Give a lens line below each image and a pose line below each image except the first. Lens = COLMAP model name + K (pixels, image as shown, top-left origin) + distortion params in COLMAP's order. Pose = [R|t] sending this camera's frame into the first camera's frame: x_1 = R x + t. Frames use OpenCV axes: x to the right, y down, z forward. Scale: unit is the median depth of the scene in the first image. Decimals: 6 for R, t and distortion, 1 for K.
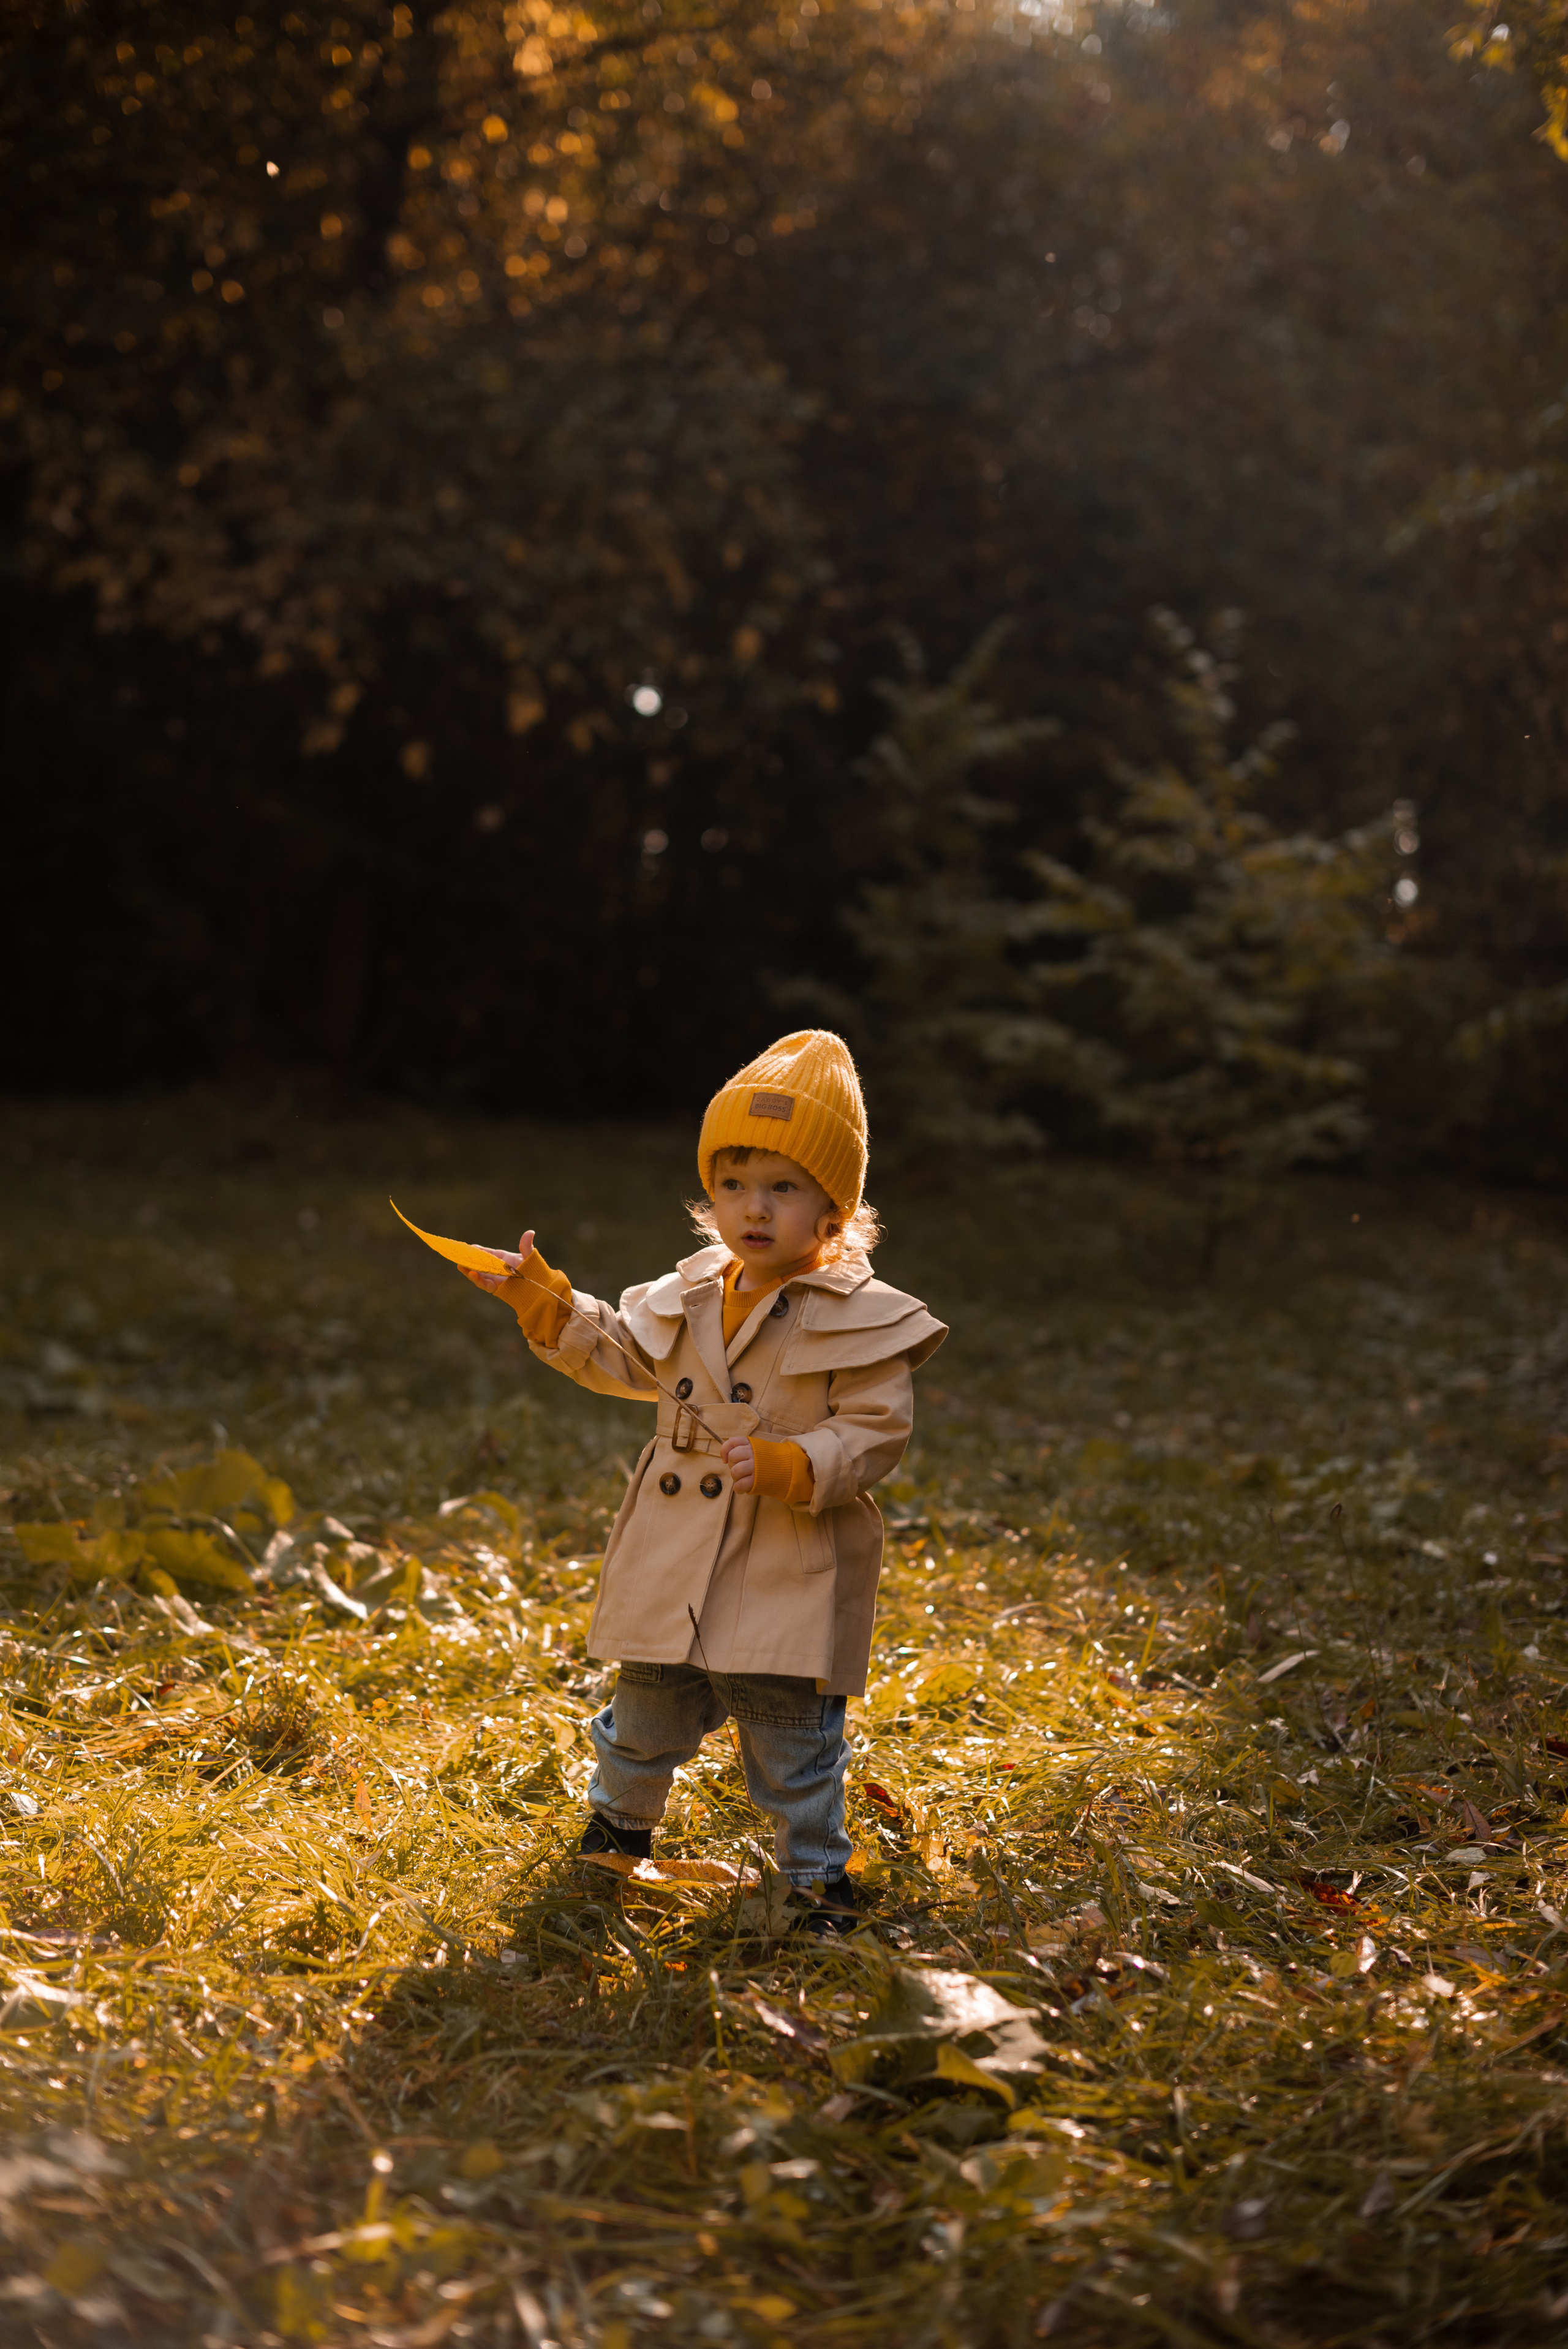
lens RADIAL K [[3243.8, 0, 788.6], [0, 3243.8, 1109.1], [0, 0, 1]] dist [-0.100348, -0.052801]
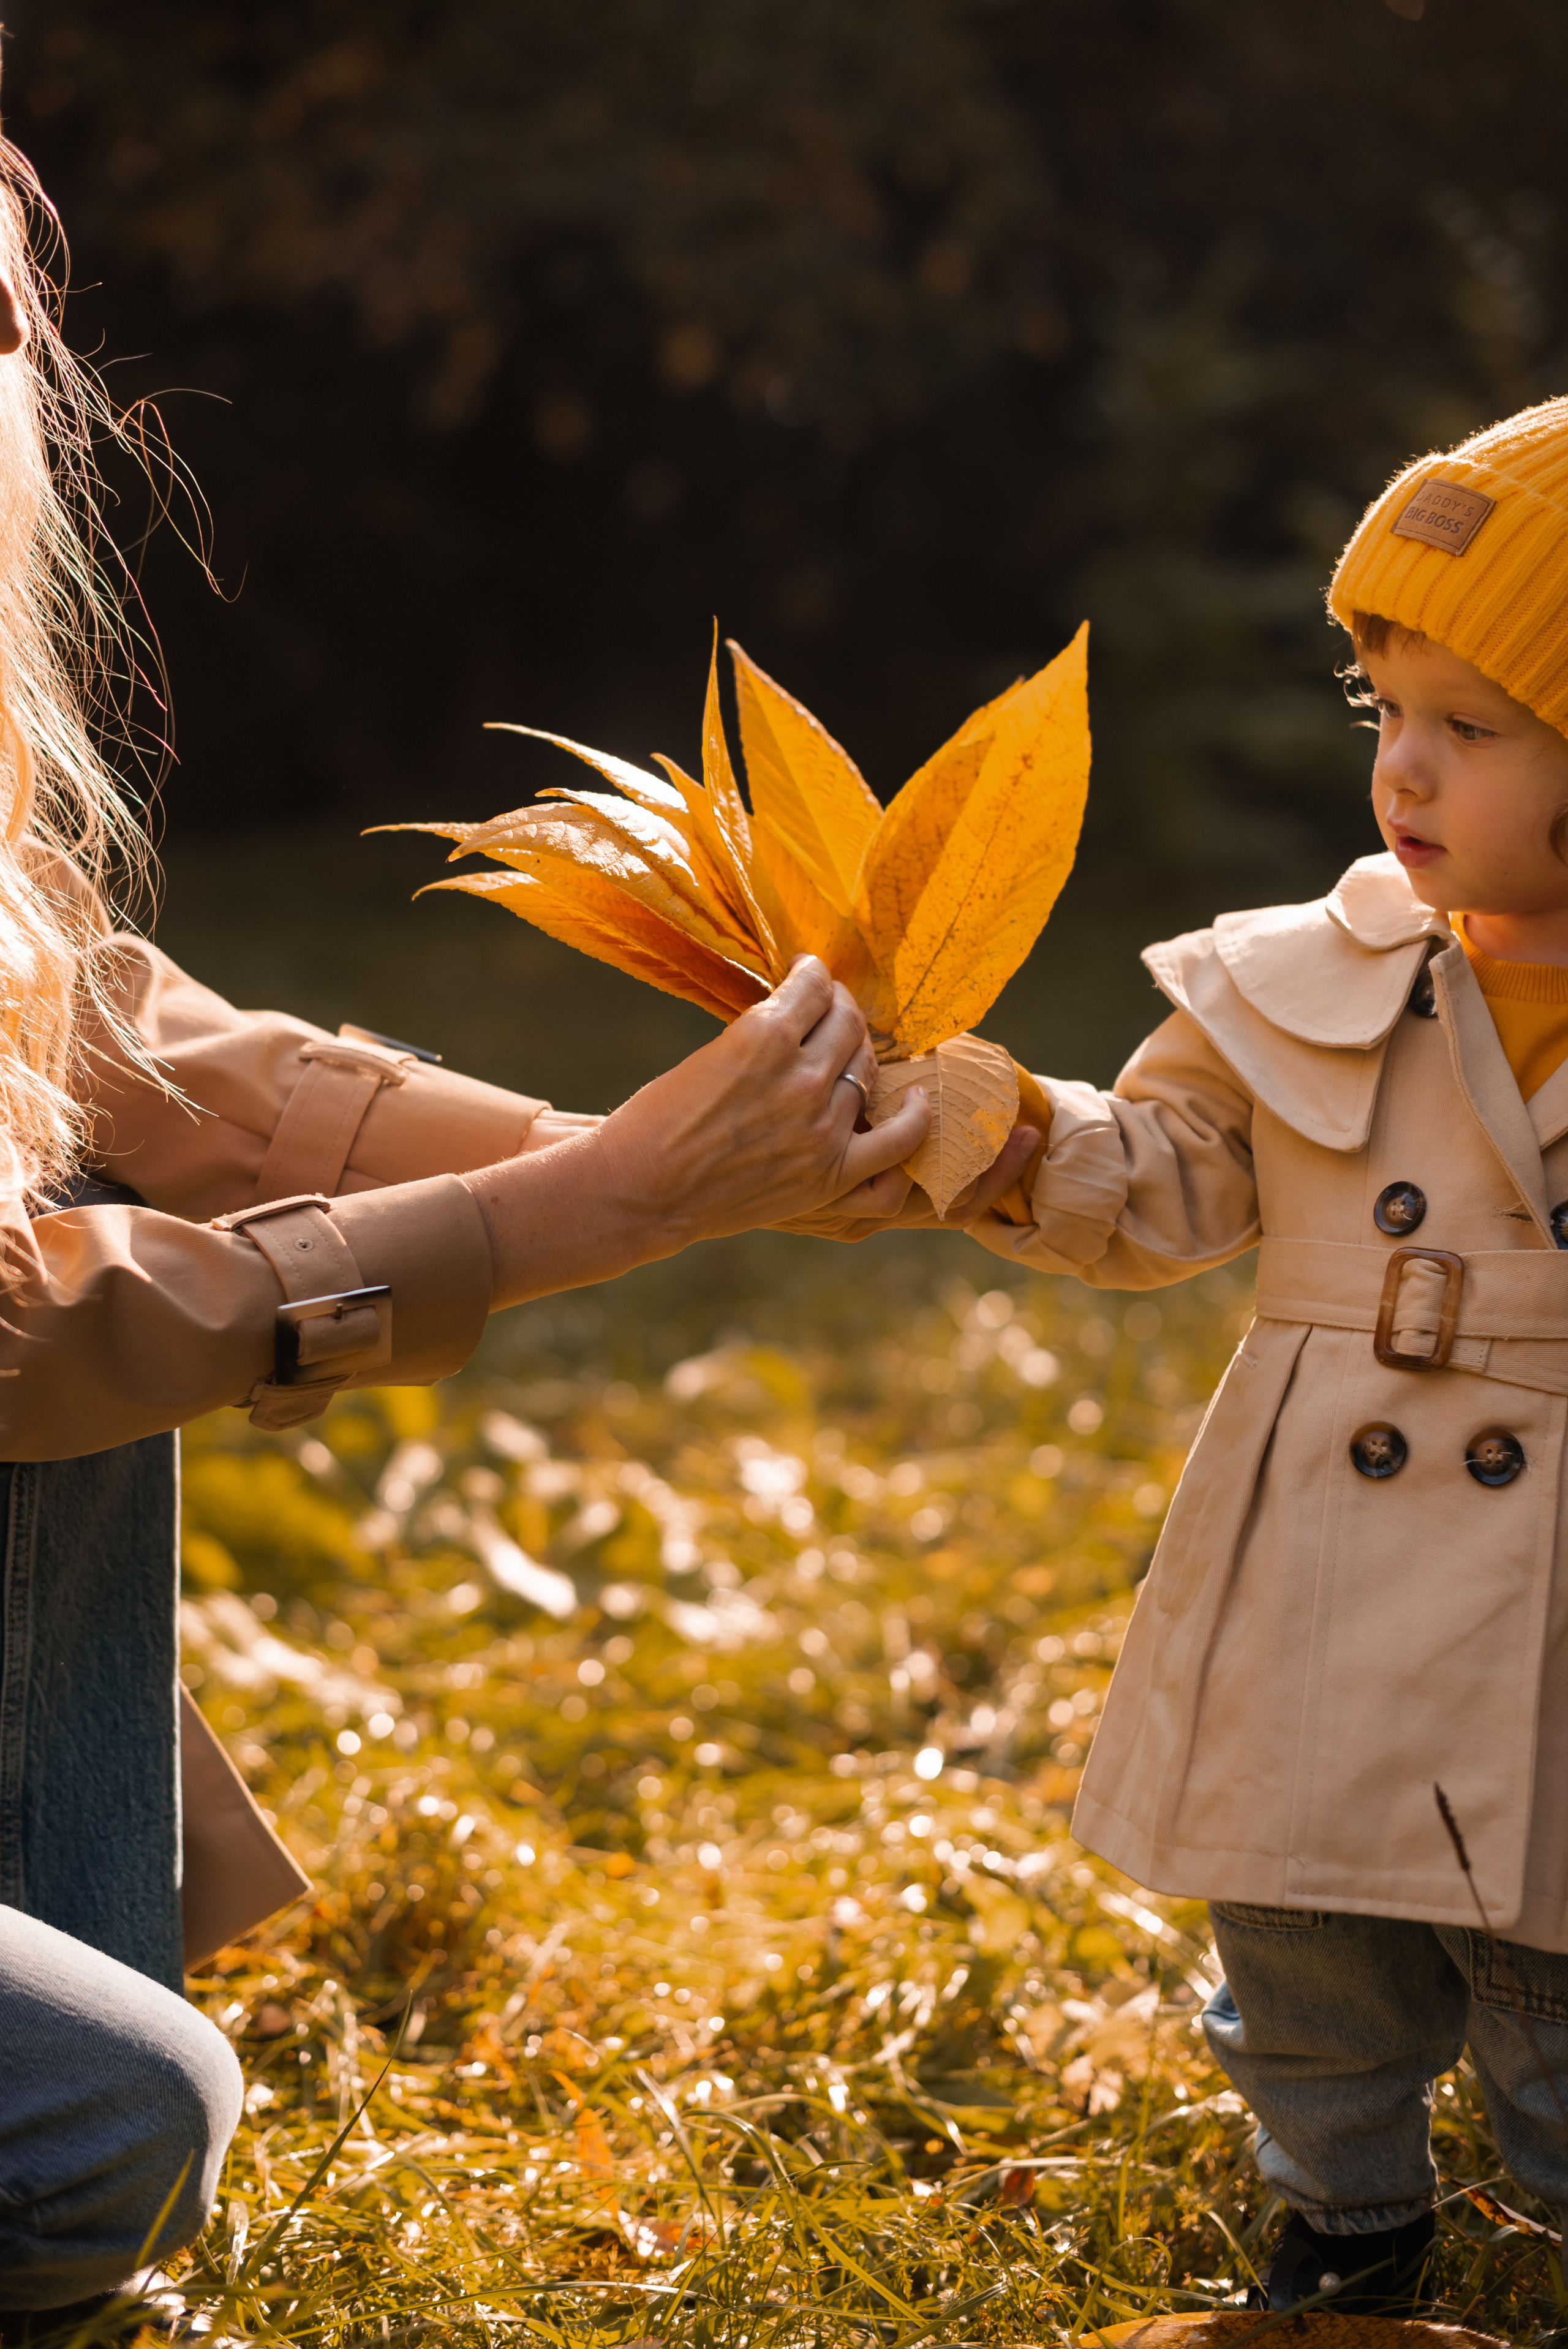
lens RADIAL K [[3243.8, 0, 788.6], [0, 3243.8, 1109.1], [0, 0, 1]] dist [-0.100348, -0.052801]
pose [[0.997995, -0.038715, -0.050077, -0.066589], [0.042207, 0.996606, 0.070677, 0.036127], [0.047171, -0.072649, 0.996241, 0.488976]]
